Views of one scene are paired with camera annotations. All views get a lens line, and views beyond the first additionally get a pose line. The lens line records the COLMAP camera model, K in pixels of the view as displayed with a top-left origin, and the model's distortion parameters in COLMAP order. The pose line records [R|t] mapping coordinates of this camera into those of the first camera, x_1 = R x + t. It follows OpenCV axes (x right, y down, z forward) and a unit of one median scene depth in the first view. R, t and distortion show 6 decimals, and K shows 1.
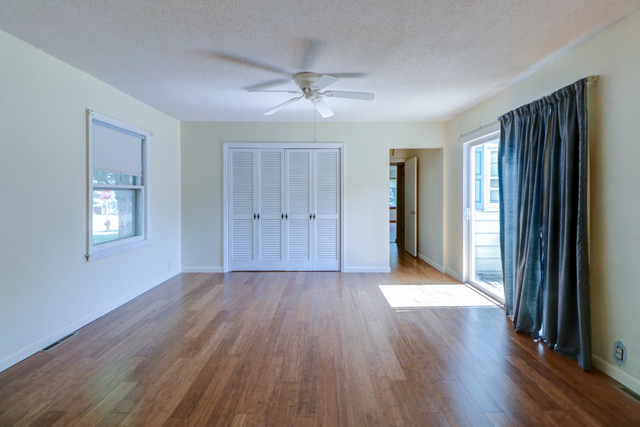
lens RADIAL K [[295.4, 0, 322.5], [0, 295.4, 199.4], [0, 0, 1]] dist [0.019009, -0.004607]
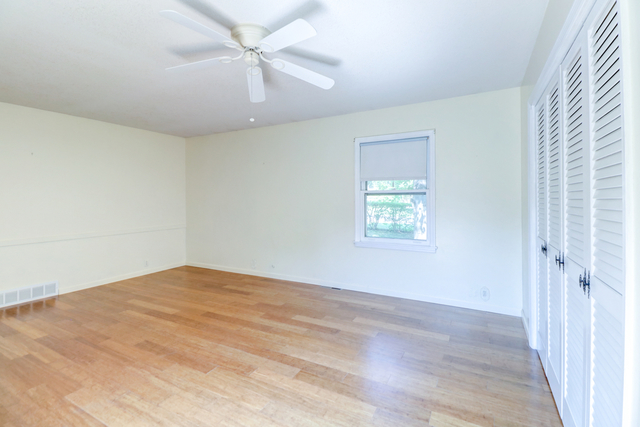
lens RADIAL K [[295.4, 0, 326.3], [0, 295.4, 198.4], [0, 0, 1]] dist [0.019009, -0.004607]
pose [[-0.470637, 0.009621, -0.882275, 0.544102], [-0.001207, 0.999933, 0.011548, -0.037151], [0.882326, 0.006500, -0.470593, 1.637537]]
